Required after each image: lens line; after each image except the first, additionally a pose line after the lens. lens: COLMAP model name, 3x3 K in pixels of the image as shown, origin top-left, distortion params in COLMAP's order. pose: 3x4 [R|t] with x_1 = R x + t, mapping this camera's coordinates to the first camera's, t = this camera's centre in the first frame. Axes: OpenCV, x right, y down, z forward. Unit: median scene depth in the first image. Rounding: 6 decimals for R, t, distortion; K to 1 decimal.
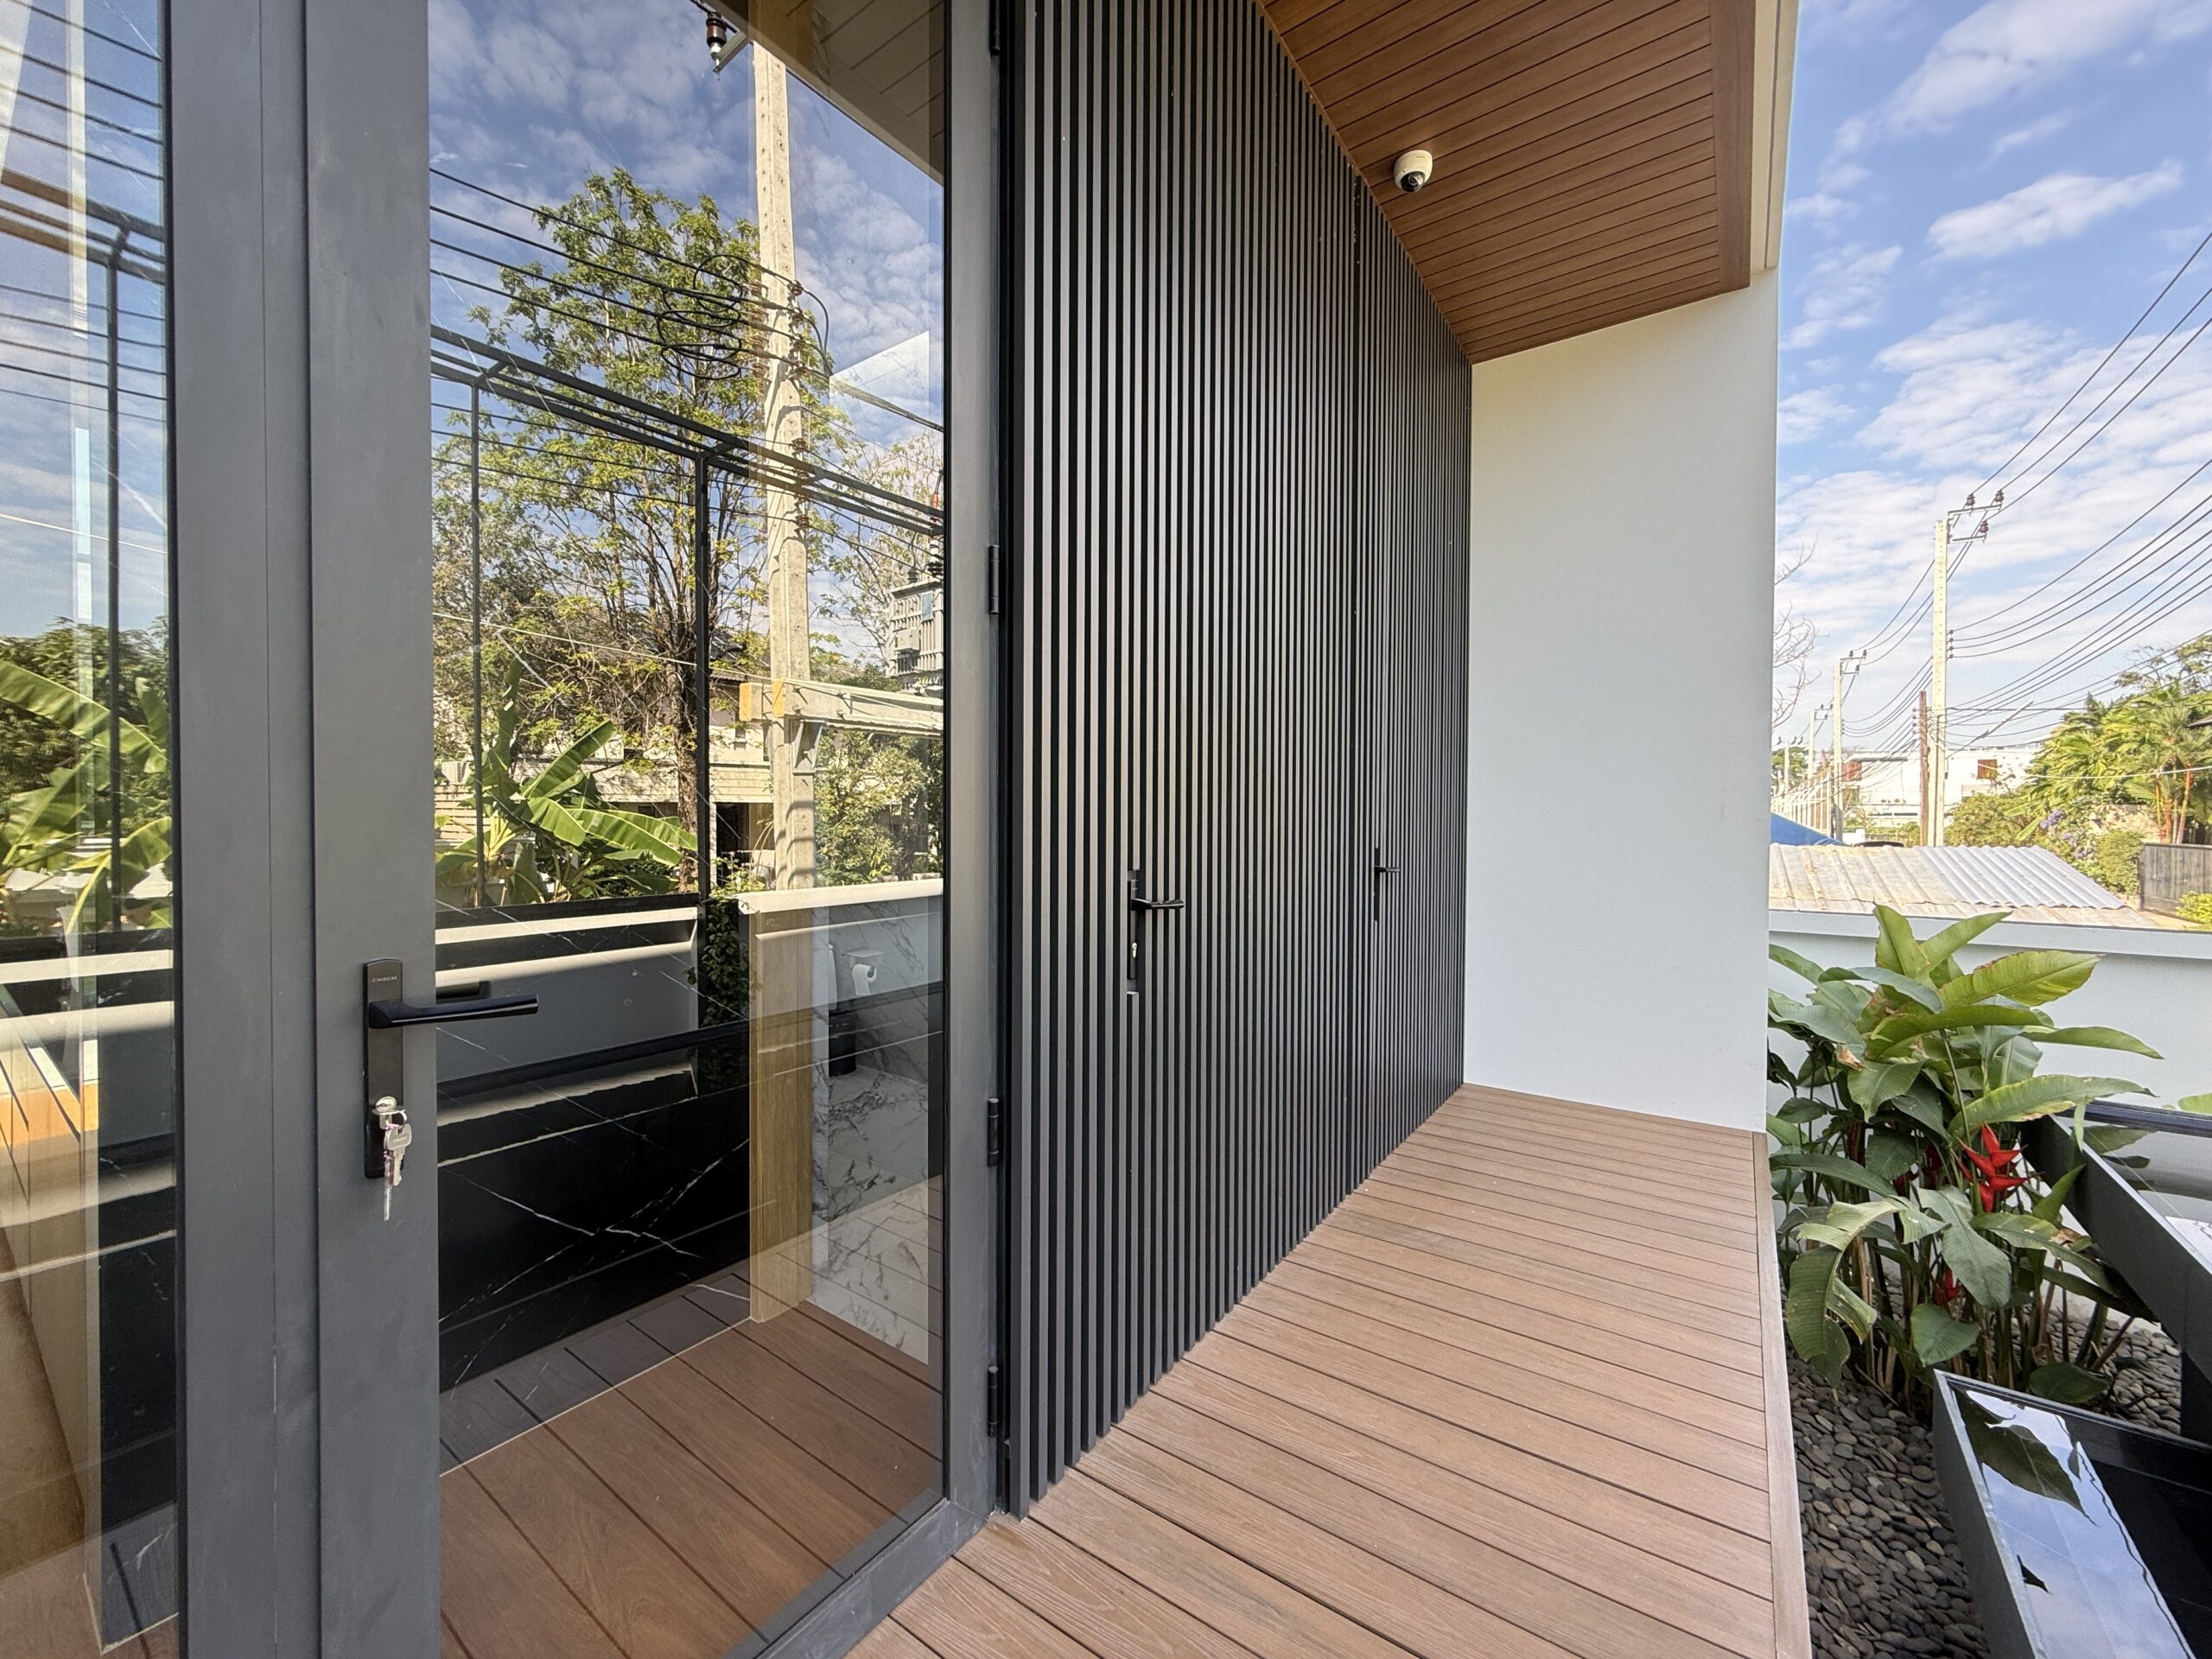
lens RADIAL K [[887.8, 0, 1107.5], [0, 887.8, 826.0], [0, 0, 1]] dist [-0.002591, 0.001092]
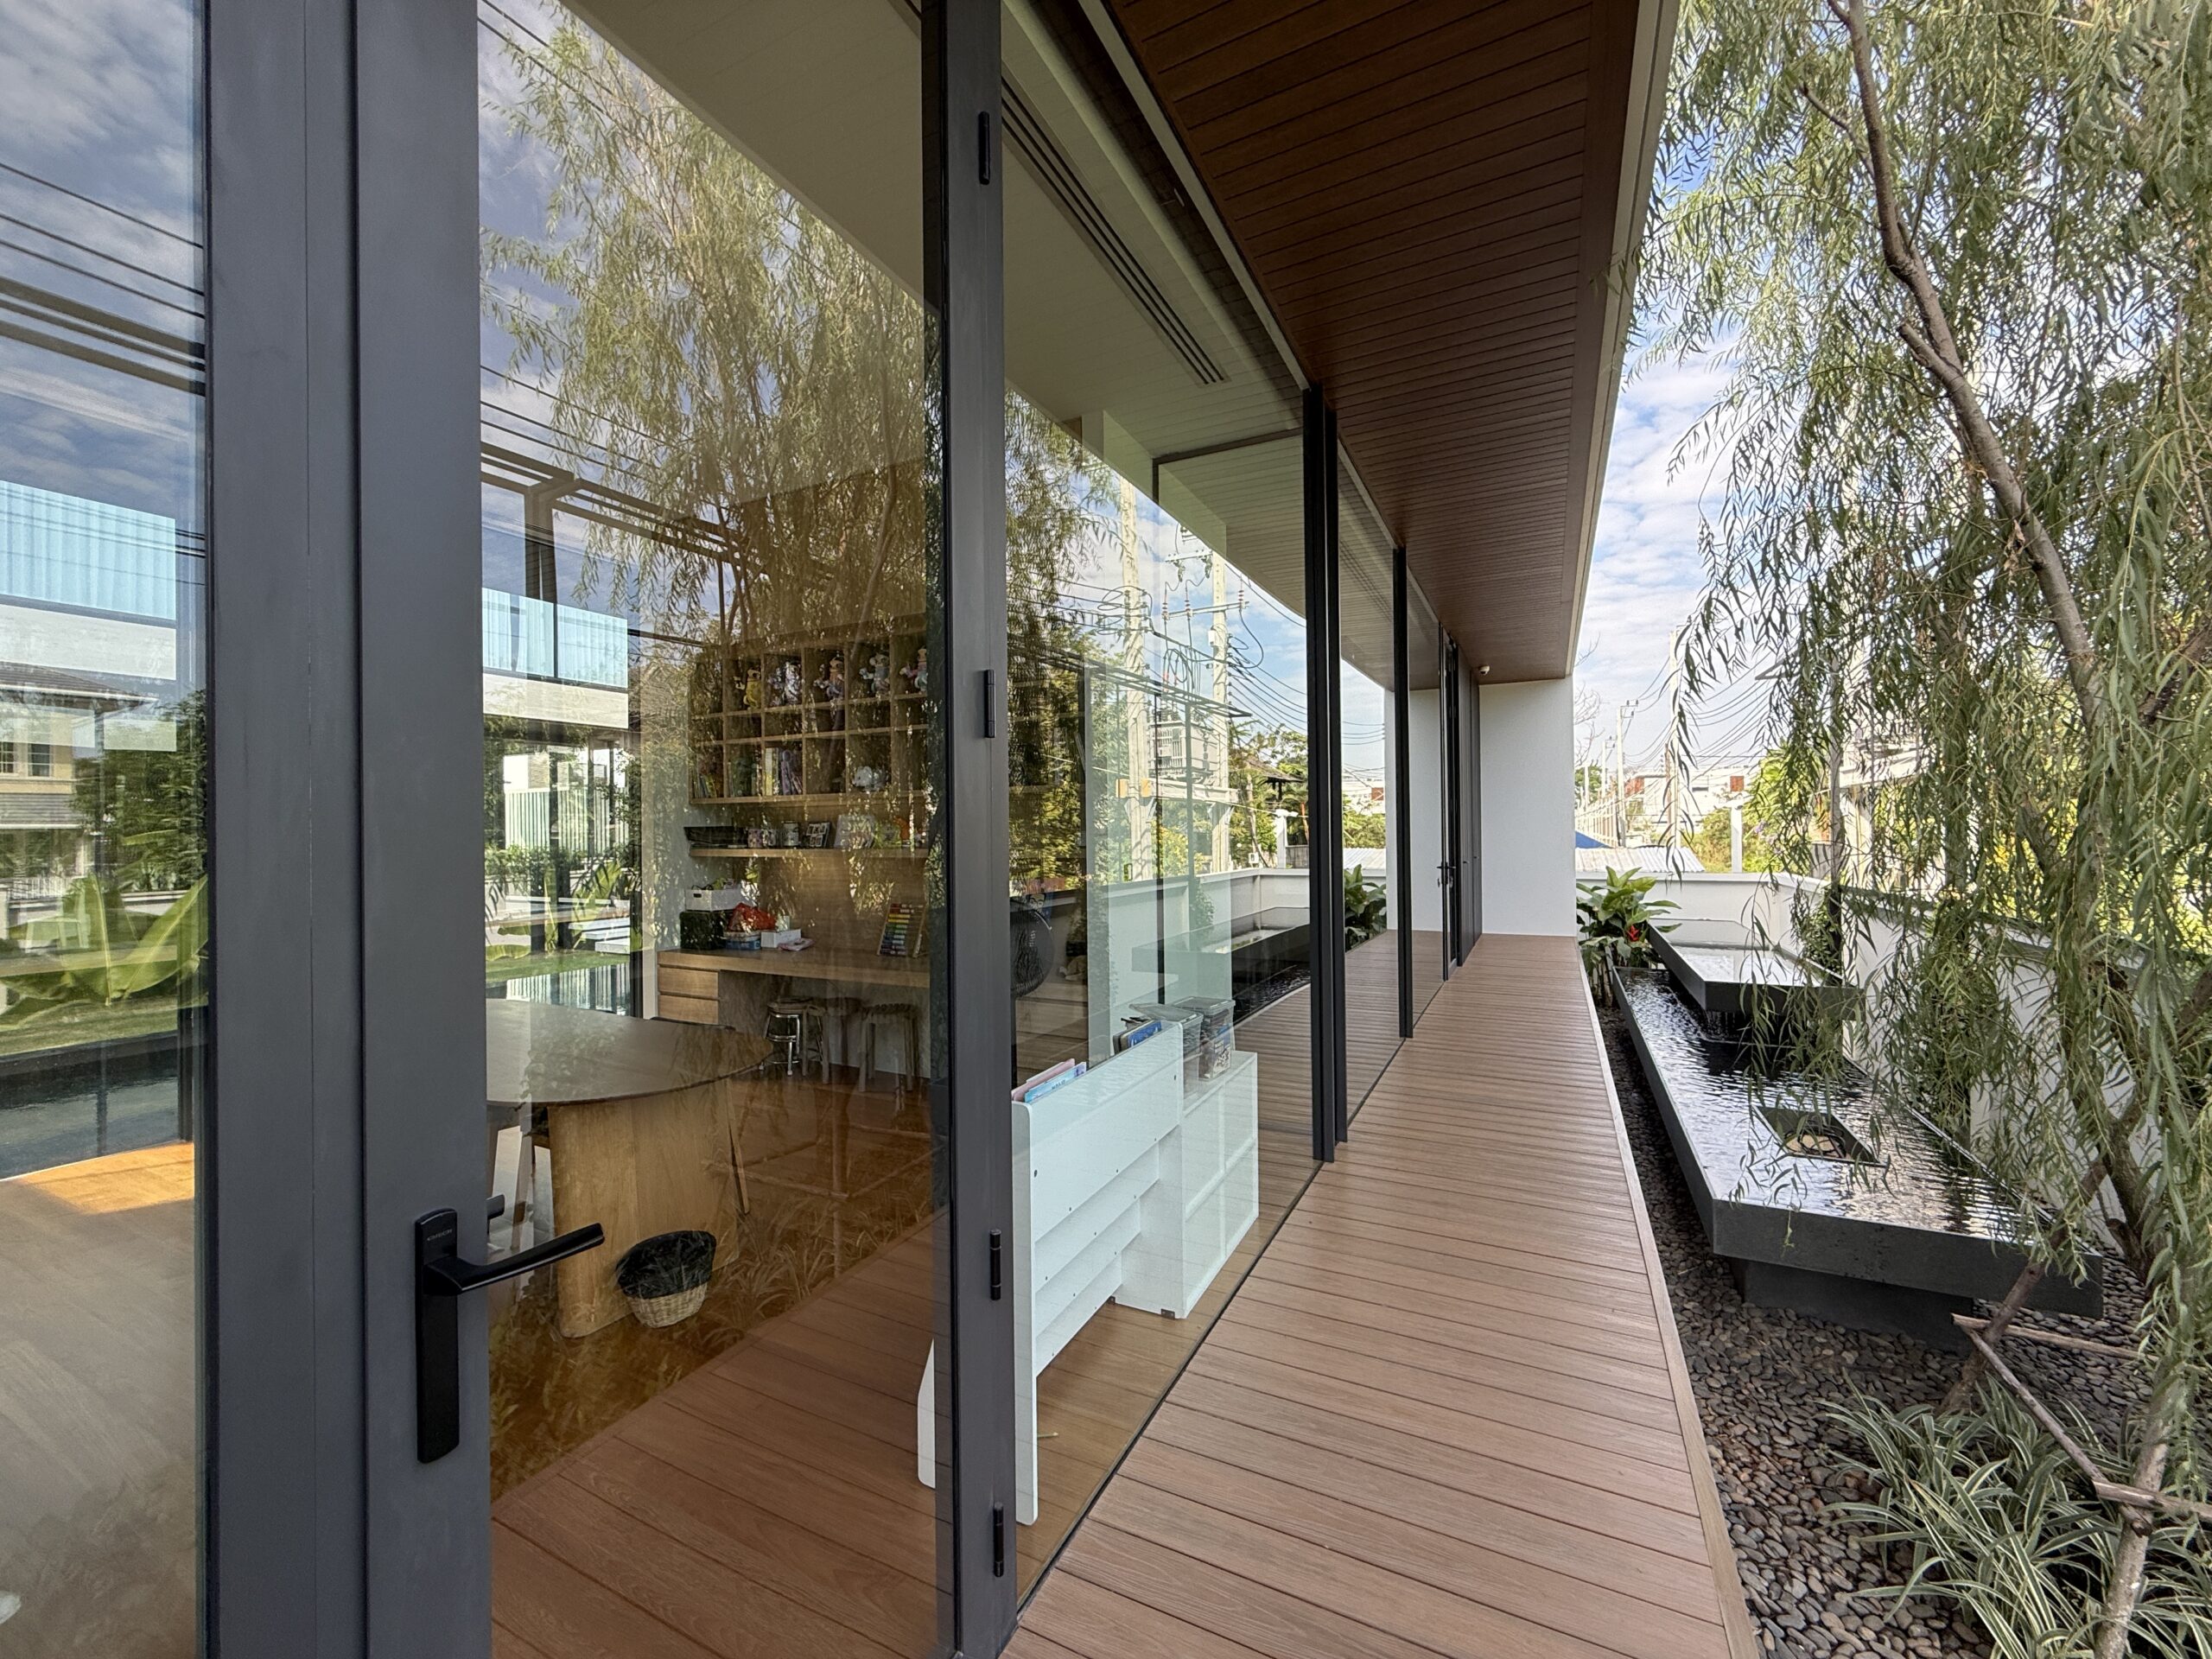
lens RADIAL K [[887.8, 0, 1100.9], [0, 887.8, 823.6], [0, 0, 1]] dist [-0.002591, 0.001092]
pose [[0.988519, -0.013495, 0.150491, -0.232898], [0.016359, 0.999708, -0.017810, -0.006838], [-0.150206, 0.020067, 0.988451, -0.311605]]
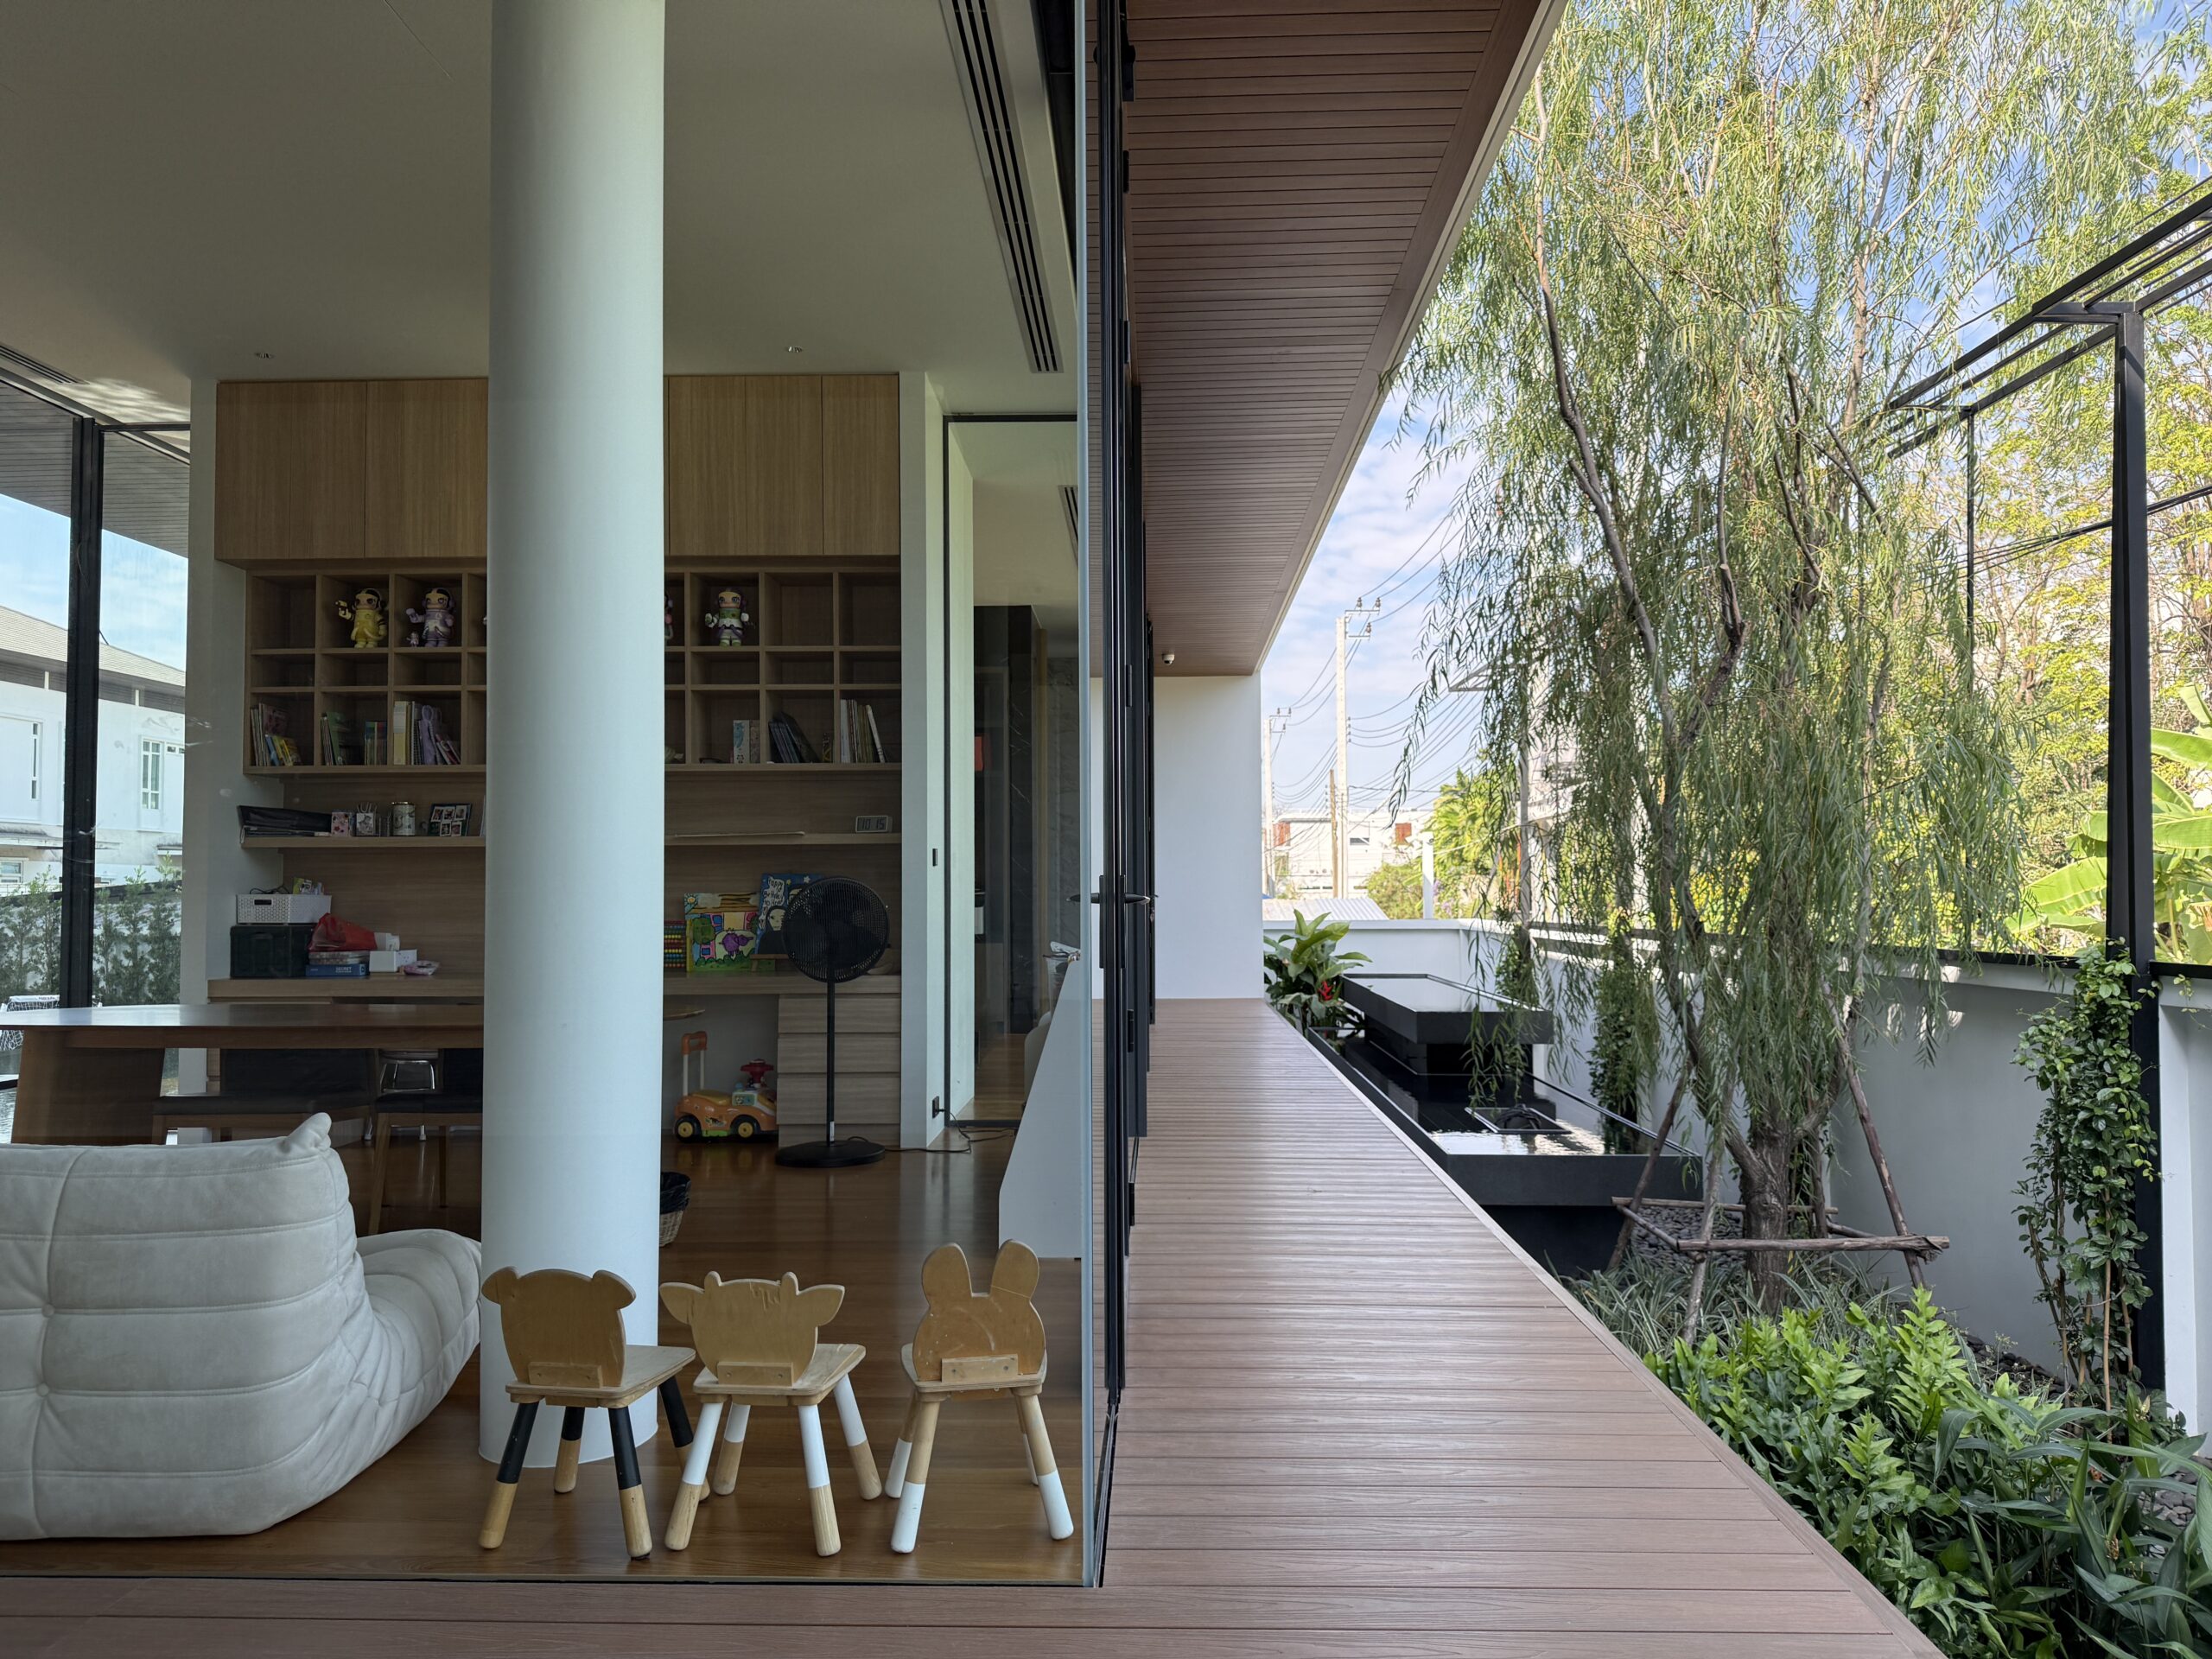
lens RADIAL K [[1555.5, 0, 1120.1], [0, 1555.5, 826.4], [0, 0, 1]] dist [0.063533, -0.080311]
pose [[0.827853, 0.016282, 0.560708, -0.343760], [0.015714, 0.998513, -0.052196, 0.011257], [-0.560725, 0.052021, 0.826366, -0.405012]]
